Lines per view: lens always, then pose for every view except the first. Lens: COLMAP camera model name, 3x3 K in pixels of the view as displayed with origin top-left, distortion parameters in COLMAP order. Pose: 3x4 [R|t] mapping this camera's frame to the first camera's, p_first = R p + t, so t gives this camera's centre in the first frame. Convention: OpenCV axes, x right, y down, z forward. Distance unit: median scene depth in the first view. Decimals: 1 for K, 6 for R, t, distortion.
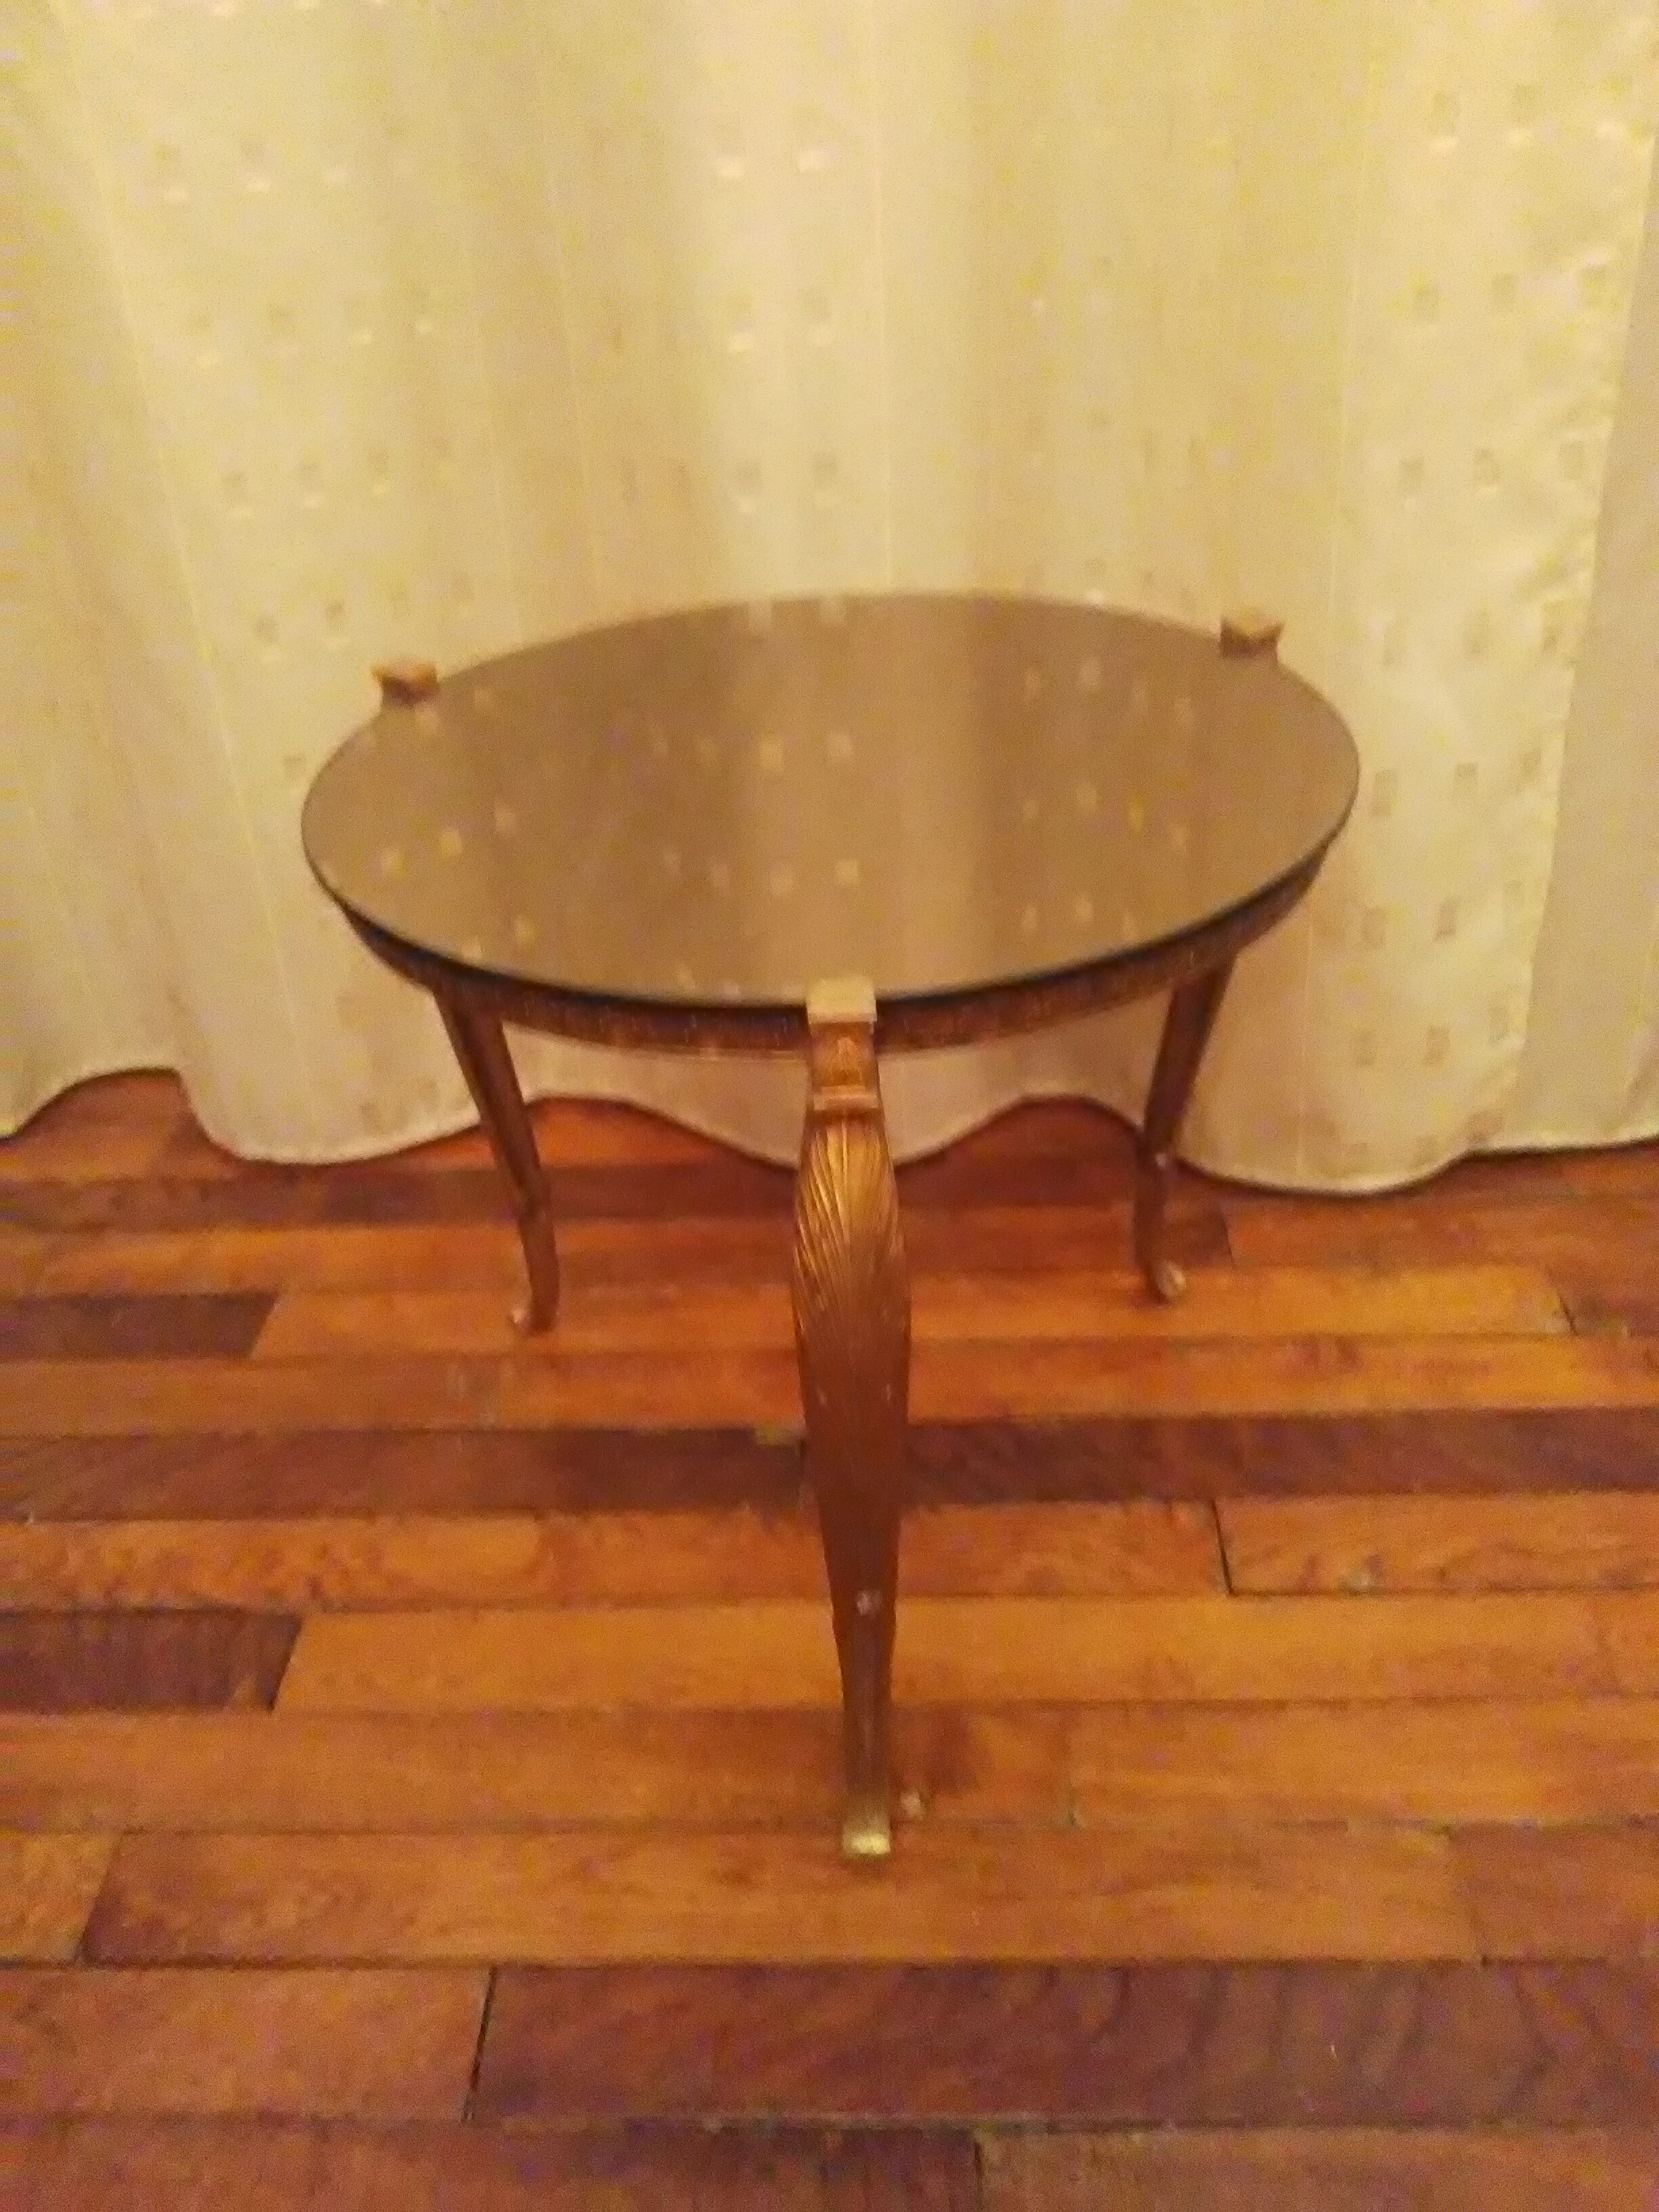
lens RADIAL K [[1638.8, 0, 829.5], [0, 1638.8, 1106.0], [0, 0, 1]] dist [-0.005465, -0.008131]
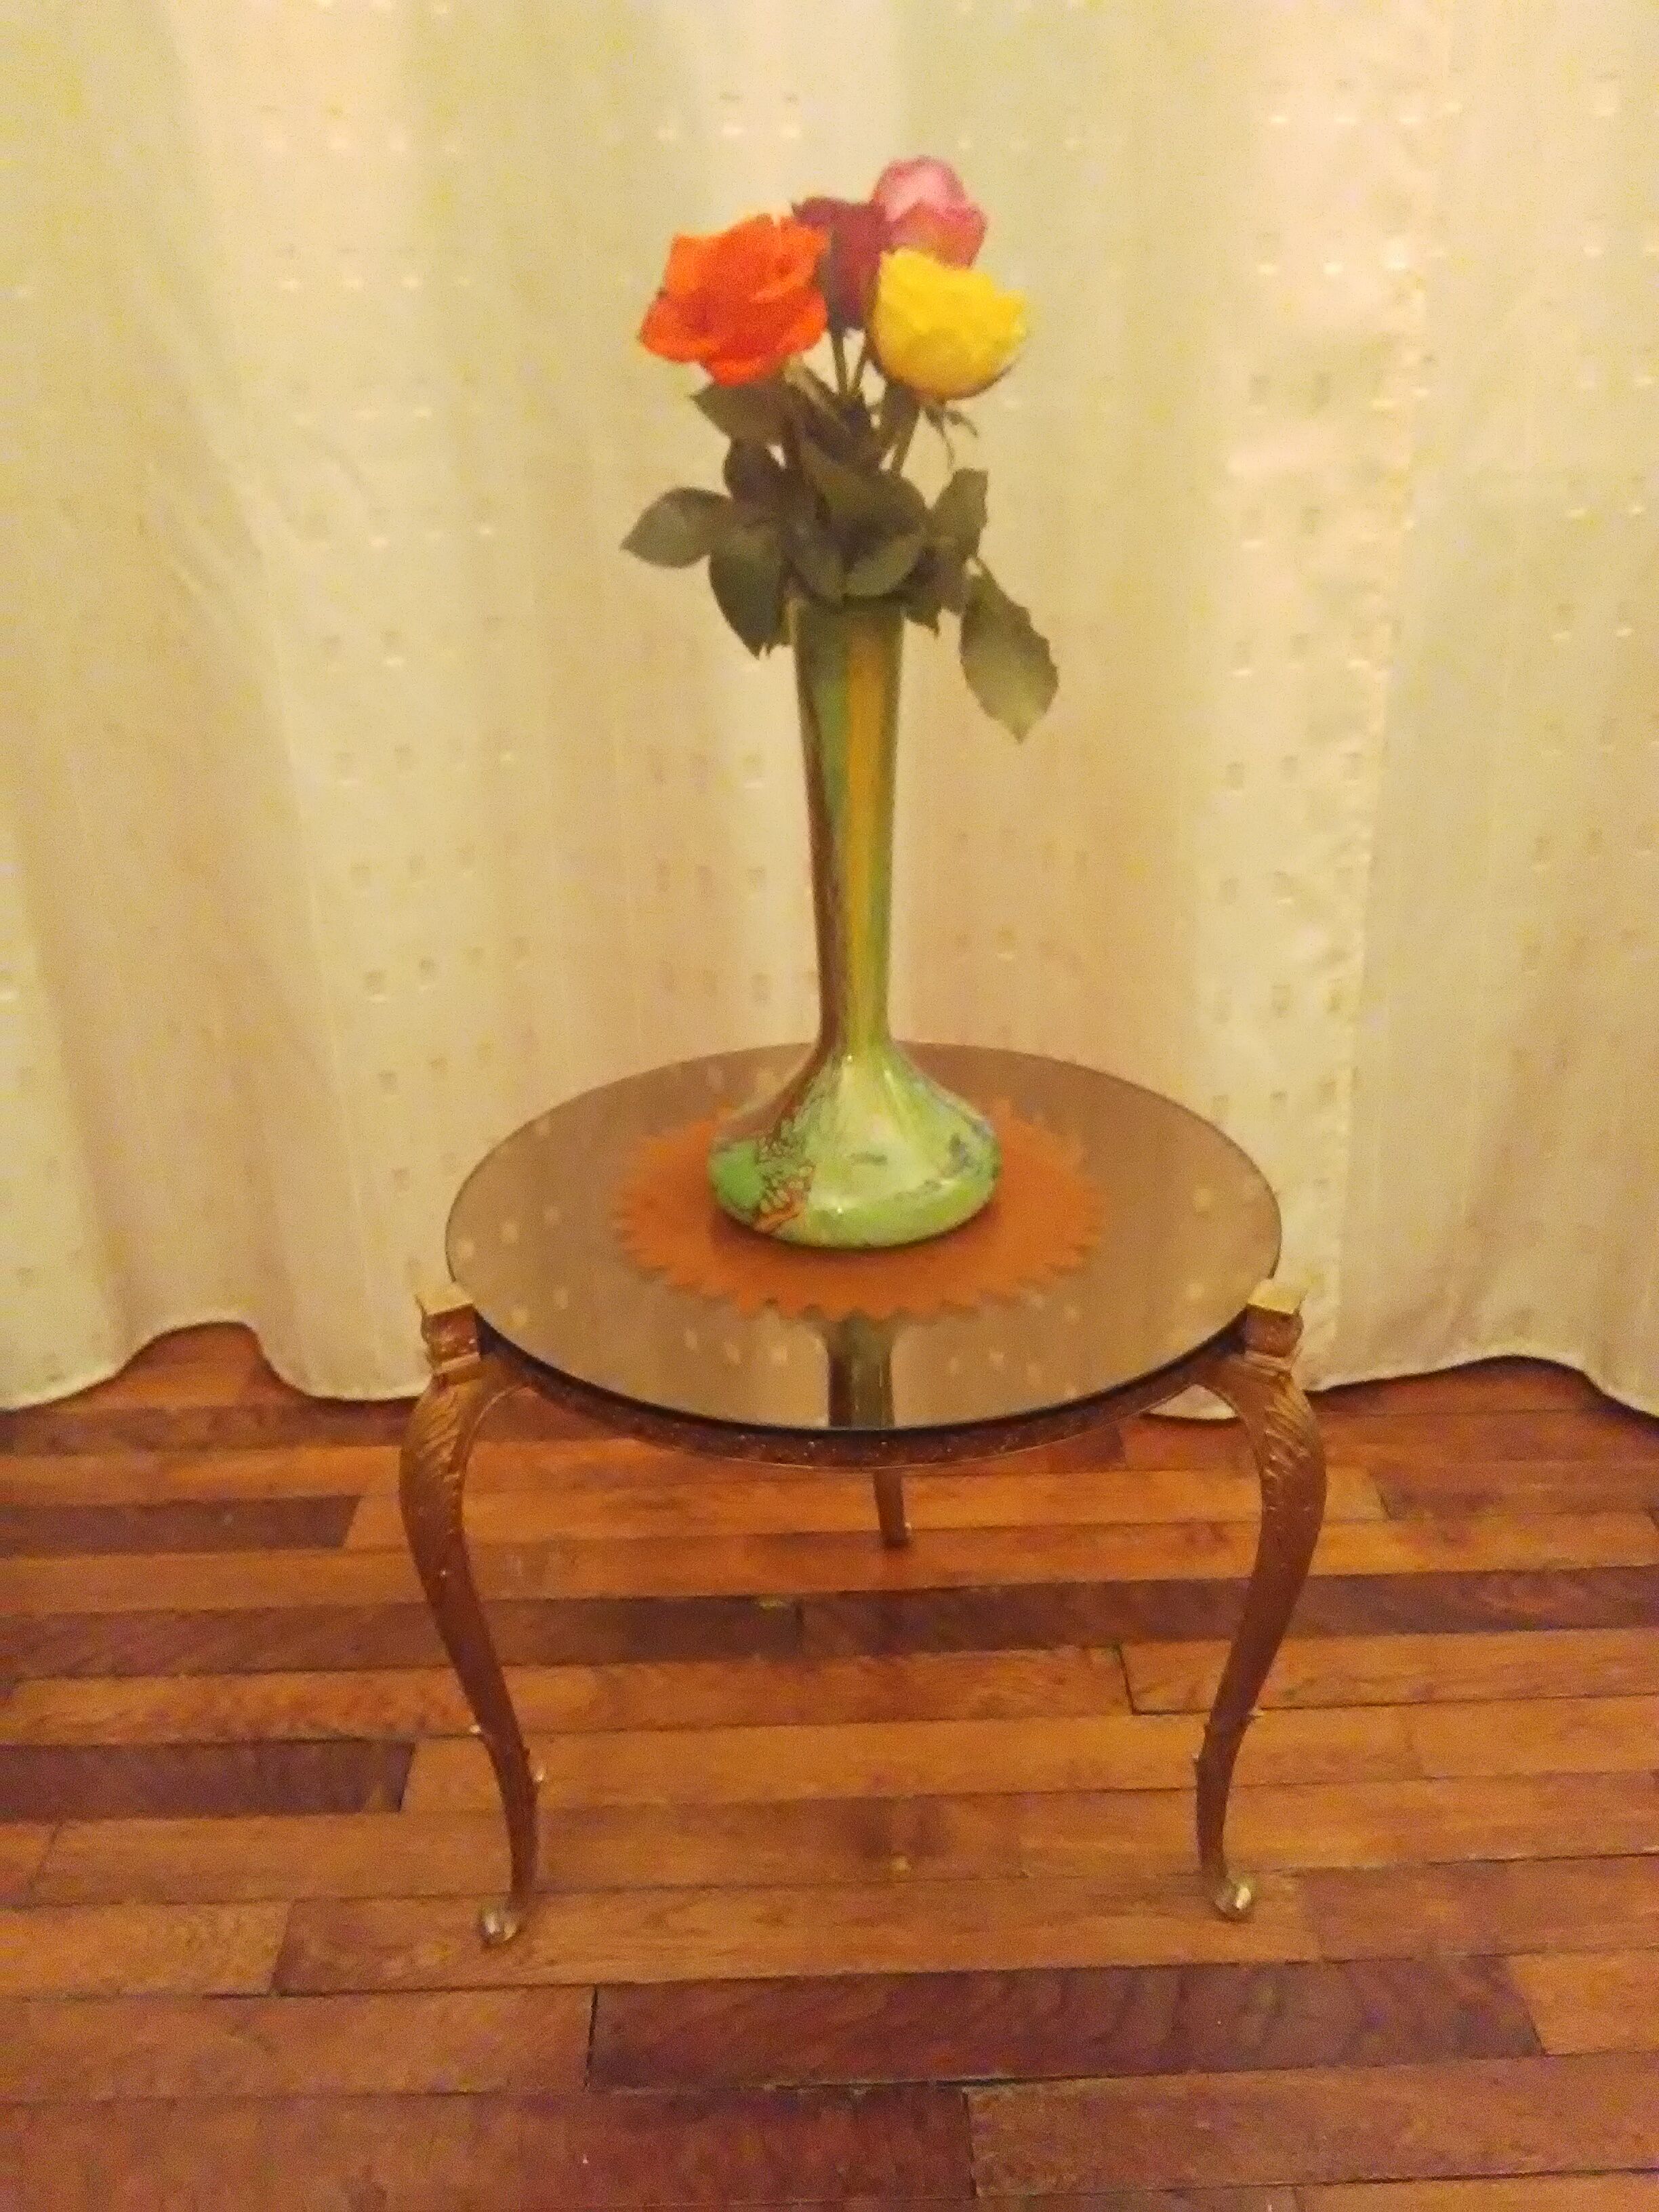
lens RADIAL K [[1579.2, 0, 794.6], [0, 1579.2, 1110.9], [0, 0, 1]] dist [-0.002069, -0.031711]
pose [[0.999176, 0.003999, 0.040388, -0.080821], [0.002425, 0.987471, -0.157779, 0.020553], [-0.040513, 0.157747, 0.986648, -0.316399]]
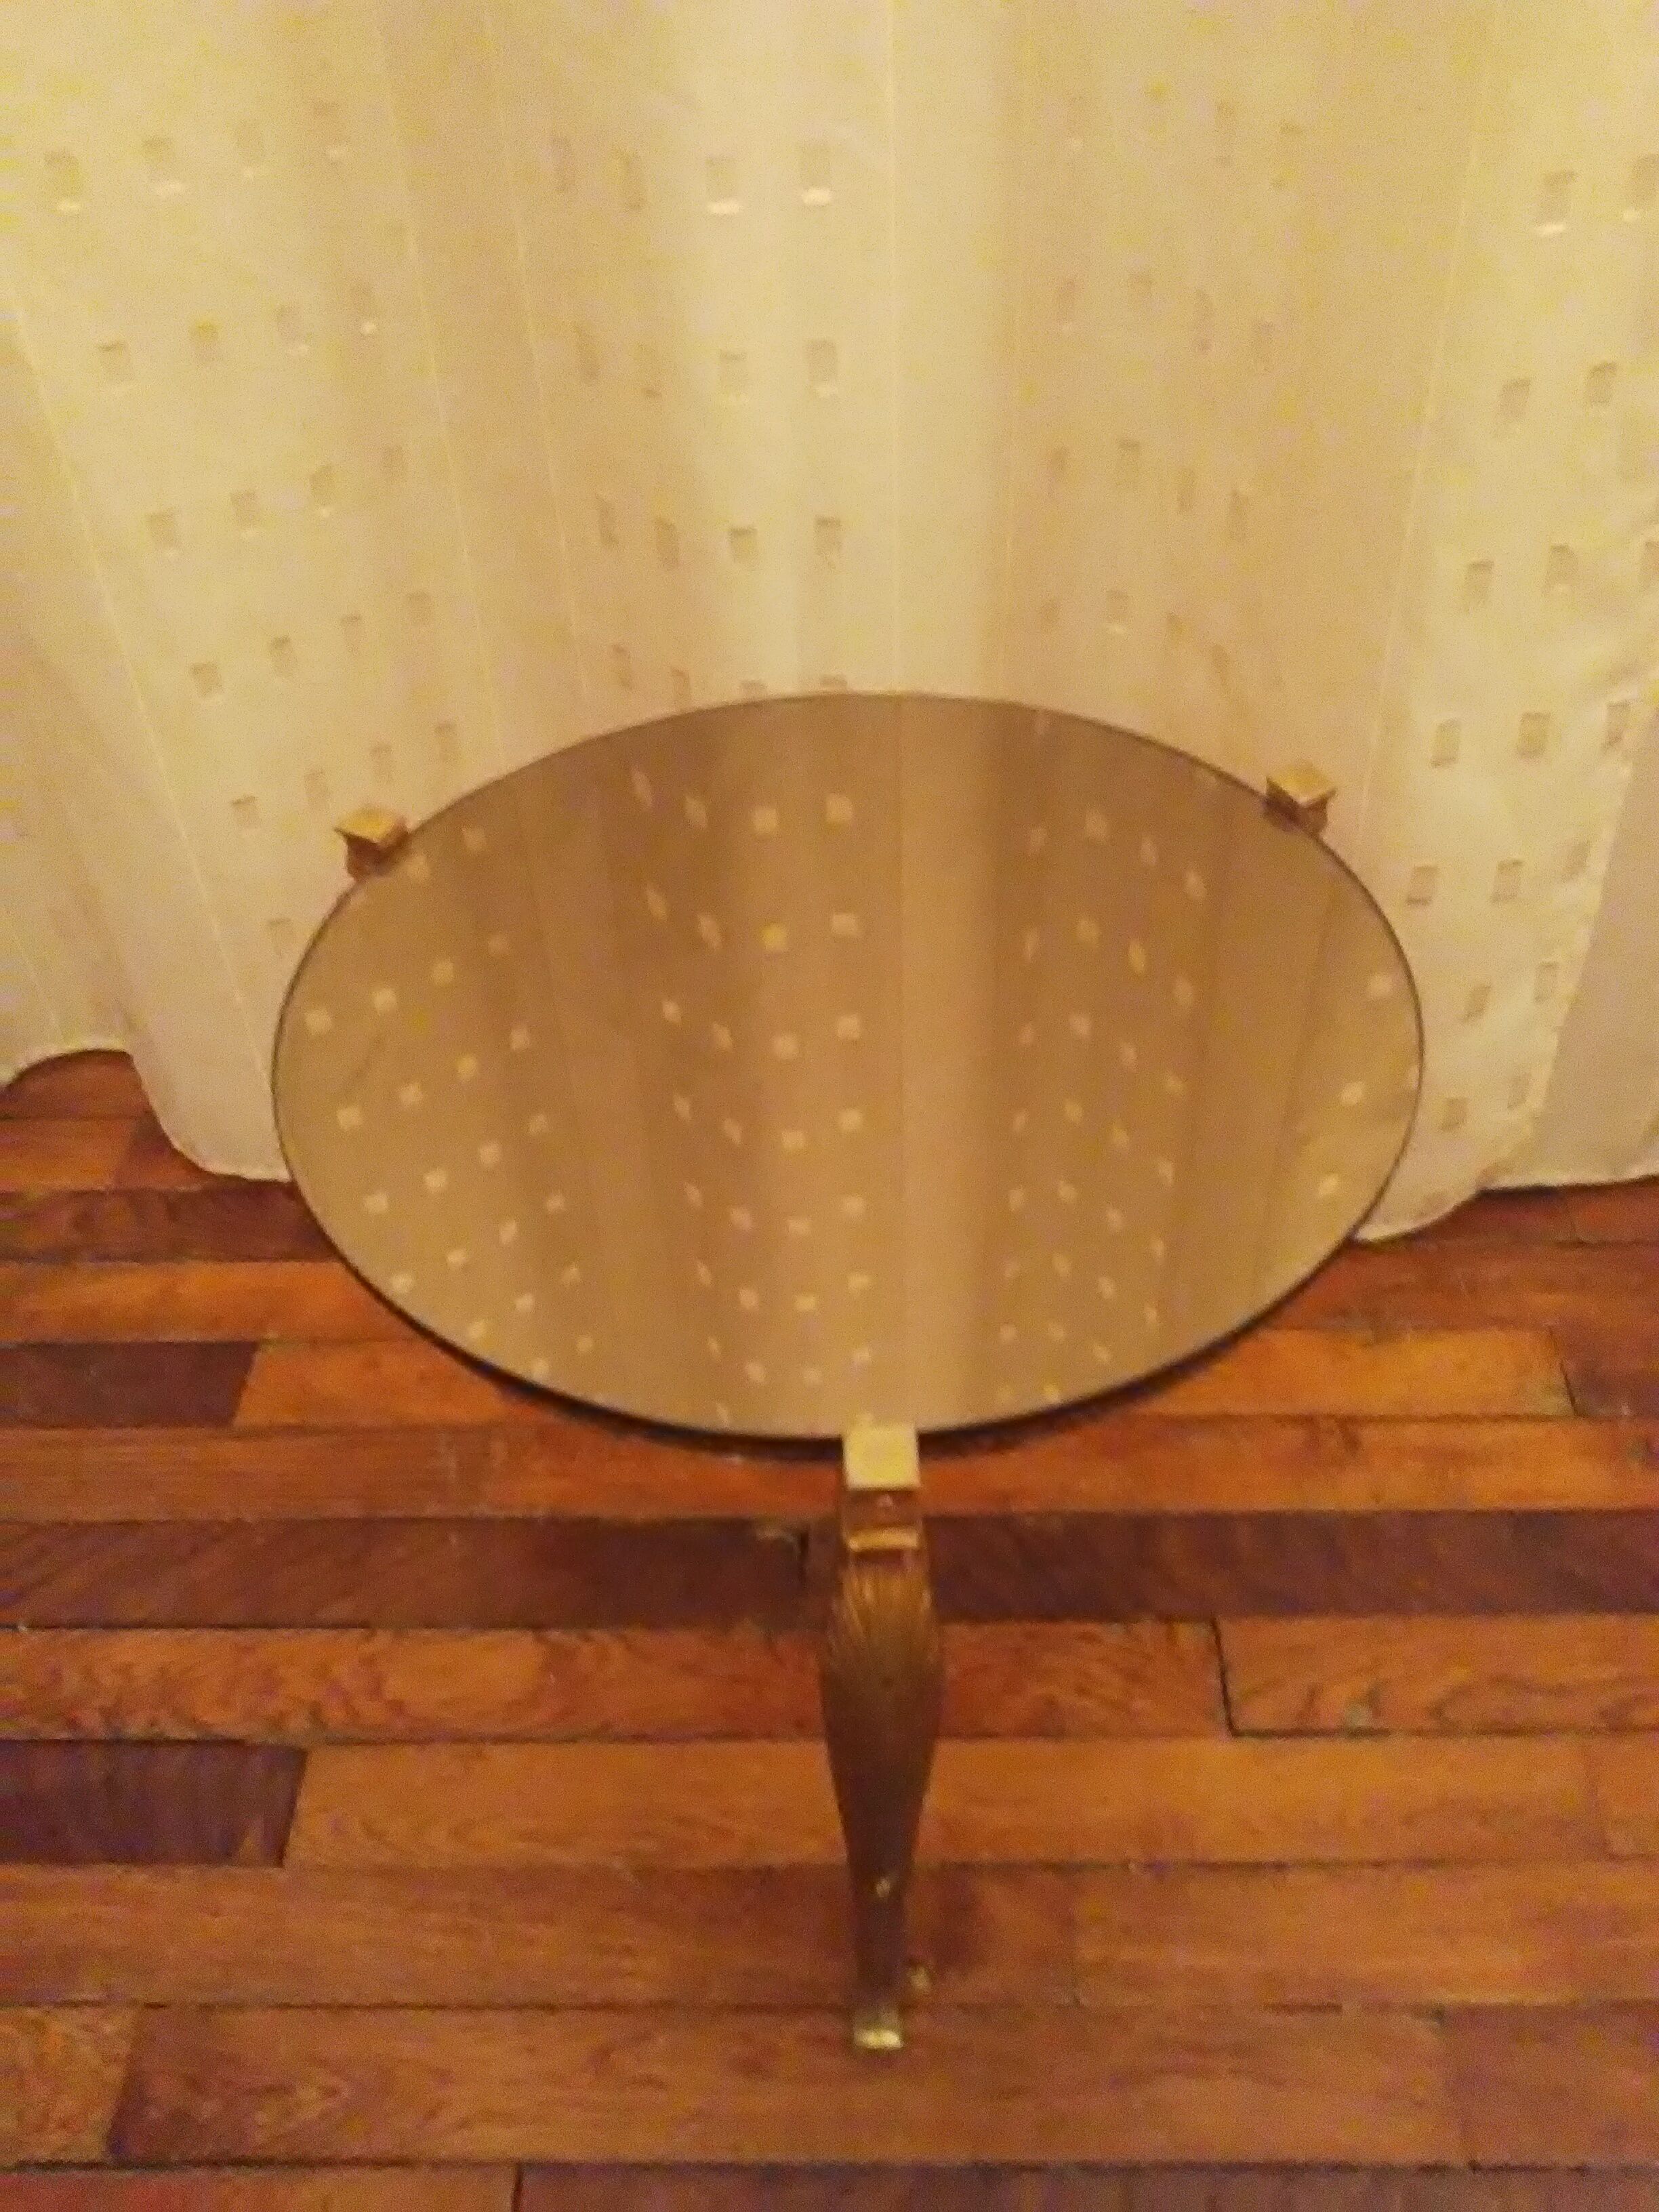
lens RADIAL K [[1638.8, 0, 829.5], [0, 1638.8, 1106.0], [0, 0, 1]] dist [-0.005465, -0.008131]
pose [[0.999686, -0.001910, 0.024992, -0.027742], [-0.002101, 0.987196, 0.159498, -0.248232], [-0.024977, -0.159501, 0.986882, 0.072065]]
